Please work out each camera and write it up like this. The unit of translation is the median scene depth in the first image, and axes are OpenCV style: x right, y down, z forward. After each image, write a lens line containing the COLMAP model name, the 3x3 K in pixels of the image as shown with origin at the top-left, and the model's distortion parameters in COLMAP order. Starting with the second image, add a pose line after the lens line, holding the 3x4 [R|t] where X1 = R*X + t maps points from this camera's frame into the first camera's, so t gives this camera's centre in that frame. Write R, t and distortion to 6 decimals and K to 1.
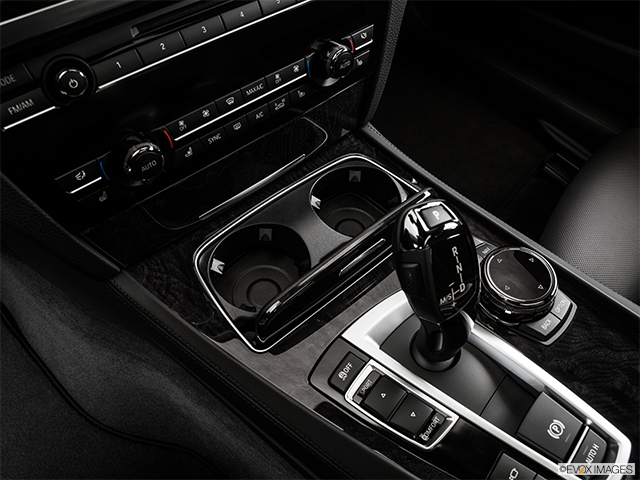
lens RADIAL K [[479.4, 0, 316.8], [0, 479.4, 239.9], [0, 0, 1]] dist [-0.128898, 0.048019]
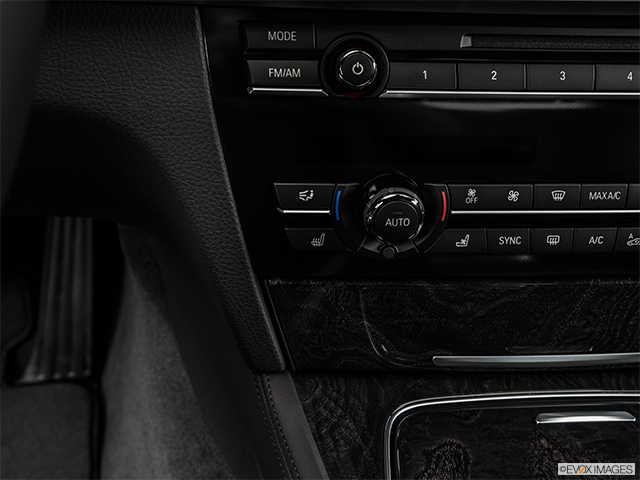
lens RADIAL K [[879.4, 0, 317.0], [0, 879.4, 239.8], [0, 0, 1]] dist [0.034150, 0.000000]
pose [[0.800268, 0.341299, -0.493037, 0.160280], [-0.499868, 0.833855, -0.234130, 0.193004], [0.331213, 0.433821, 0.837913, -0.071668]]
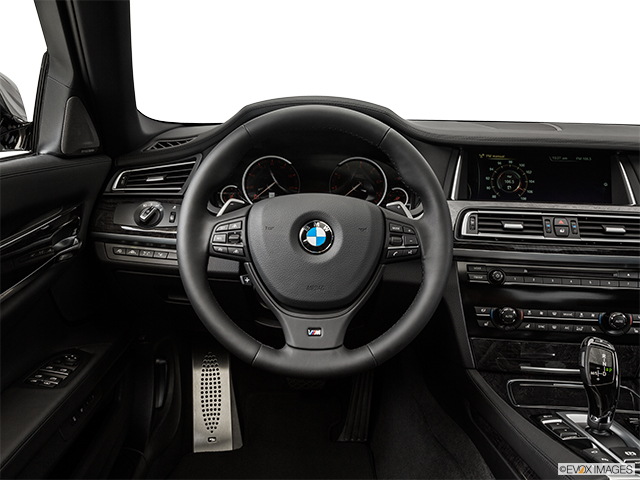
lens RADIAL K [[643.2, 0, 315.6], [0, 643.2, 234.4], [0, 0, 1]] dist [-0.000768, 0.000000]
pose [[0.672471, 0.123807, -0.729695, 1.263494], [-0.604432, 0.660849, -0.444905, 1.536807], [0.427136, 0.740237, 0.519235, -1.399187]]
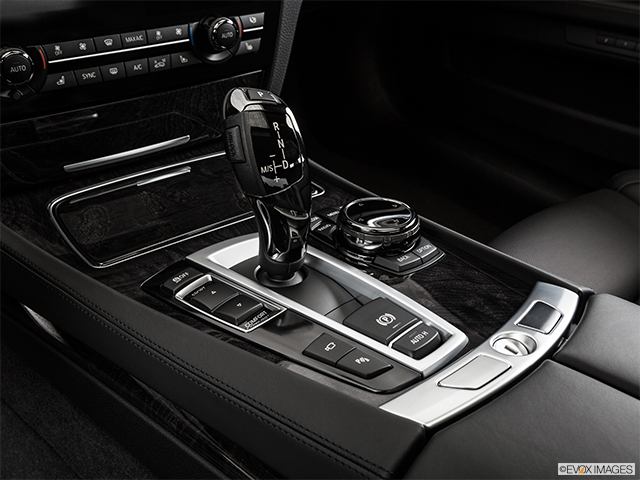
lens RADIAL K [[760.3, 0, 320.3], [0, 760.3, 245.0], [0, 0, 1]] dist [0.016685, 0.000000]
pose [[0.997872, 0.065122, -0.003127, 0.330321], [-0.061522, 0.924660, -0.375792, 0.748412], [-0.021581, 0.375185, 0.926699, -0.439661]]
